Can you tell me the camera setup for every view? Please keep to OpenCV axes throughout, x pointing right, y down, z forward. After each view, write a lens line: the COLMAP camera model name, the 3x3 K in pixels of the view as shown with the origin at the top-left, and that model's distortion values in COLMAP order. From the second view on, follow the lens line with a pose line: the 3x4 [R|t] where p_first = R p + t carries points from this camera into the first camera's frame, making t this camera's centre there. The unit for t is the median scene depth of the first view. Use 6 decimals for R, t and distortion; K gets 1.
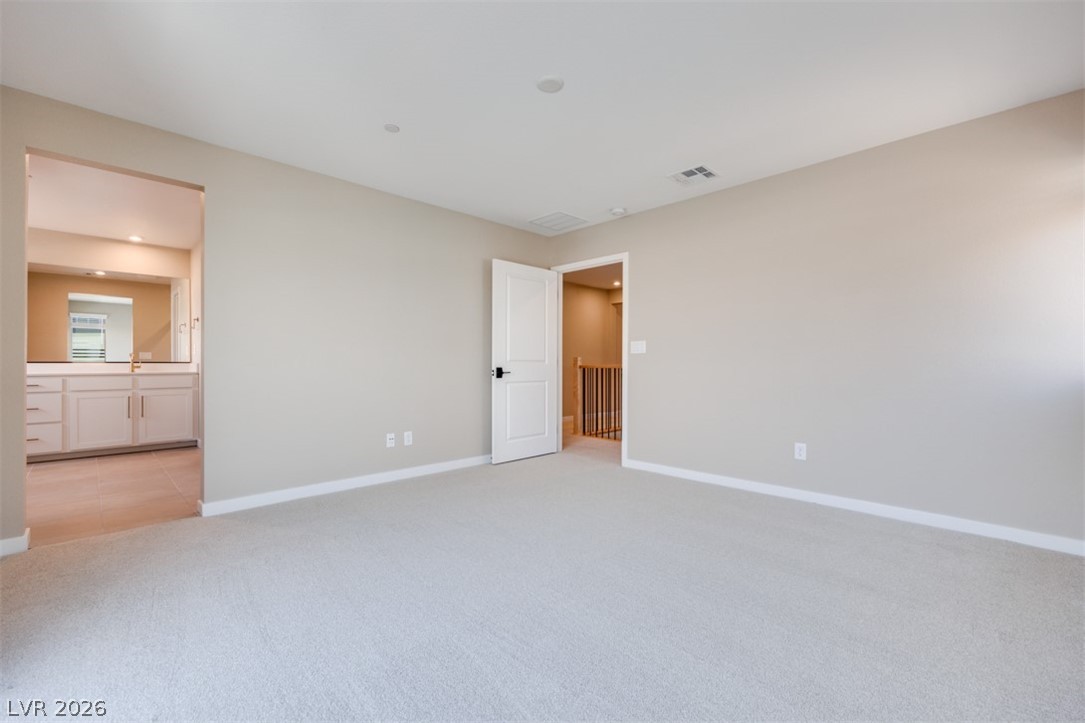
lens RADIAL K [[502.4, 0, 548.7], [0, 502.4, 359.4], [0, 0, 1]] dist [-0.011936, 0.000475]
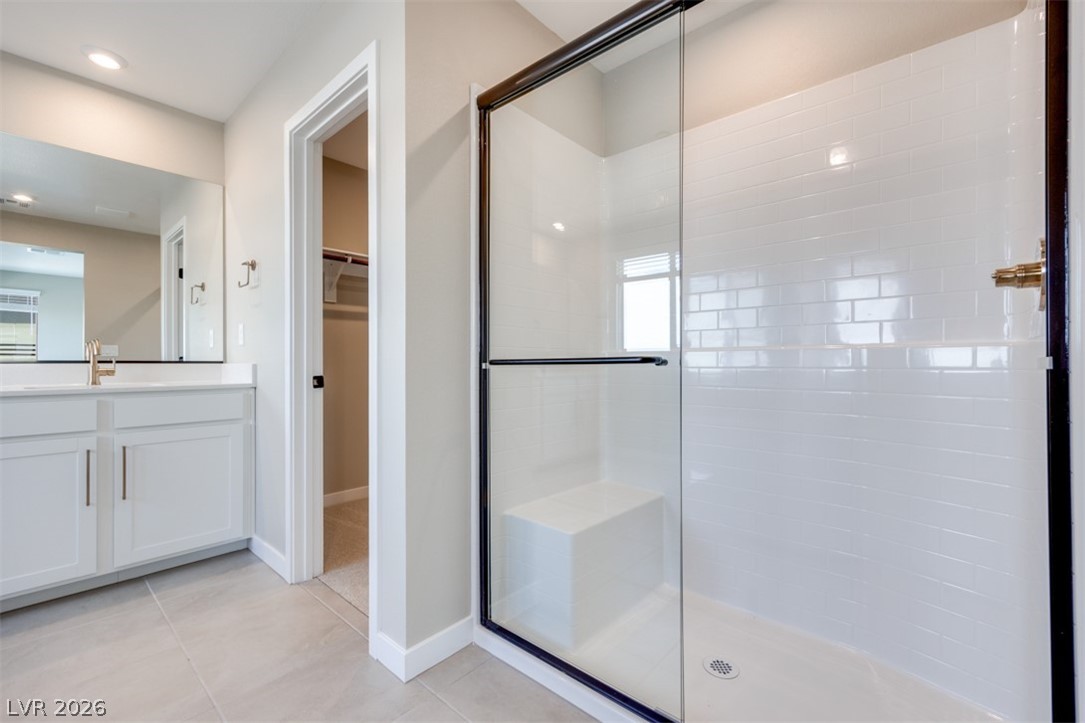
lens RADIAL K [[491.9, 0, 545.9], [0, 491.9, 359.5], [0, 0, 1]] dist [-0.000429, -0.000049]
pose [[0.997657, -0.000902, 0.068405, -0.475571], [0.000852, 0.999999, 0.000754, 0.003543], [-0.068406, -0.000694, 0.997657, 0.550471]]
